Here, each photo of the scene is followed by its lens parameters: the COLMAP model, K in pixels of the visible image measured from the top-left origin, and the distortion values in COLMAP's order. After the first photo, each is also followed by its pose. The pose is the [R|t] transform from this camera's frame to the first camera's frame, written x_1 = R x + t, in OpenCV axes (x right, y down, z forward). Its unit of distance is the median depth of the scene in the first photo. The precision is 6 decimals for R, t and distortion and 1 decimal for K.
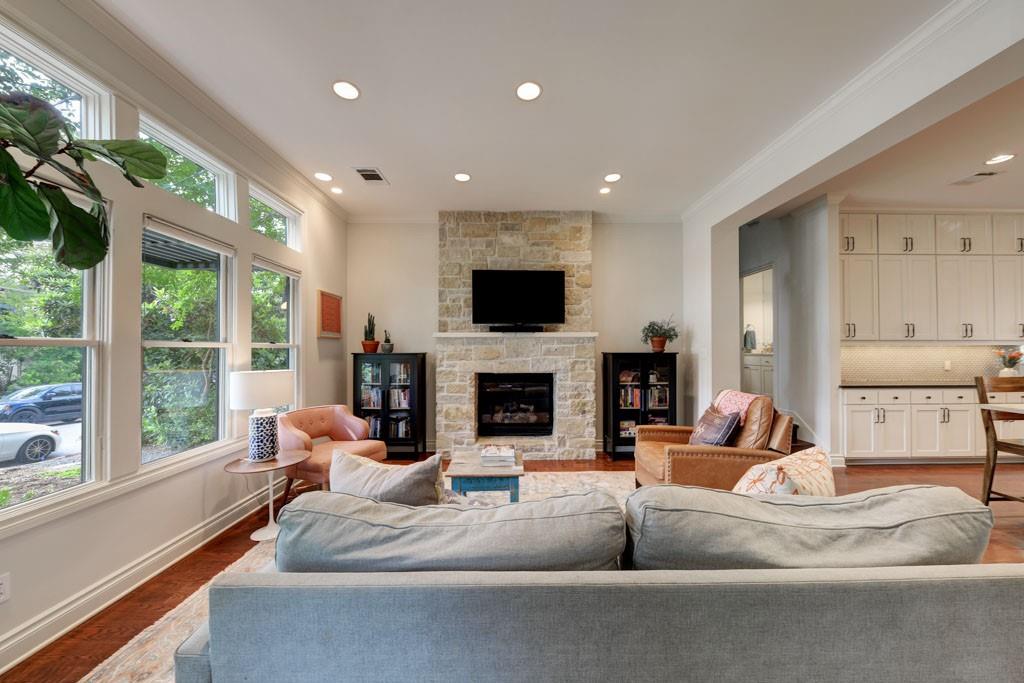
lens RADIAL K [[349.3, 0, 515.9], [0, 349.3, 348.3], [0, 0, 1]] dist [-0.014299, -0.000037]
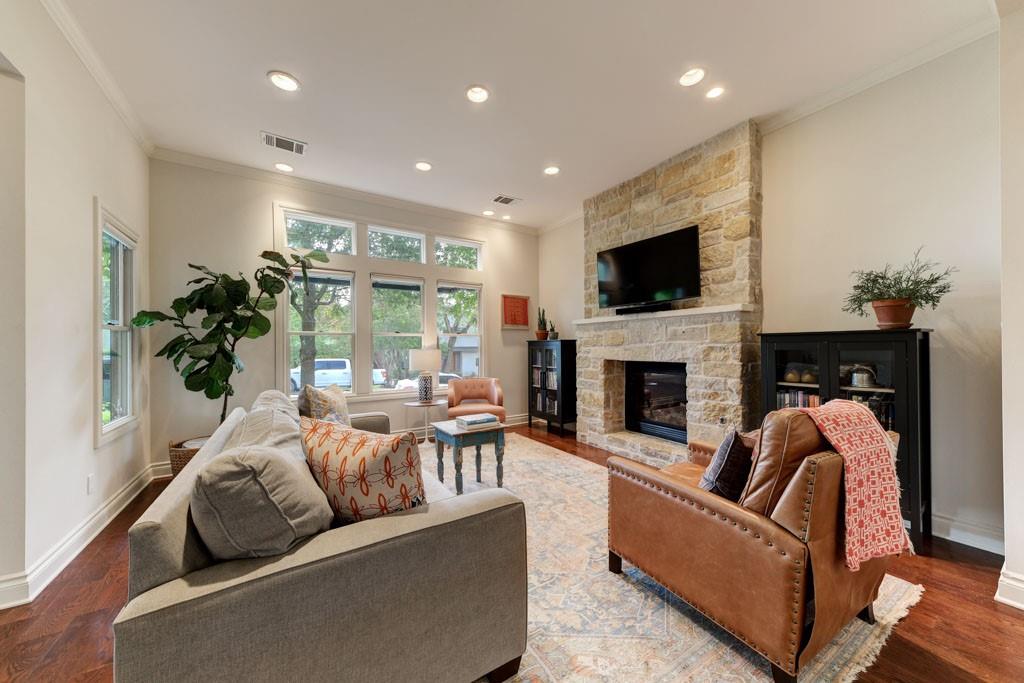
lens RADIAL K [[360.0, 0, 505.9], [0, 360.0, 345.4], [0, 0, 1]] dist [0.015268, 0.000000]
pose [[0.515817, -0.004986, -0.856685, 0.589671], [0.010067, 0.999949, 0.000241, 0.028562], [0.856640, -0.008748, 0.515841, 0.257832]]
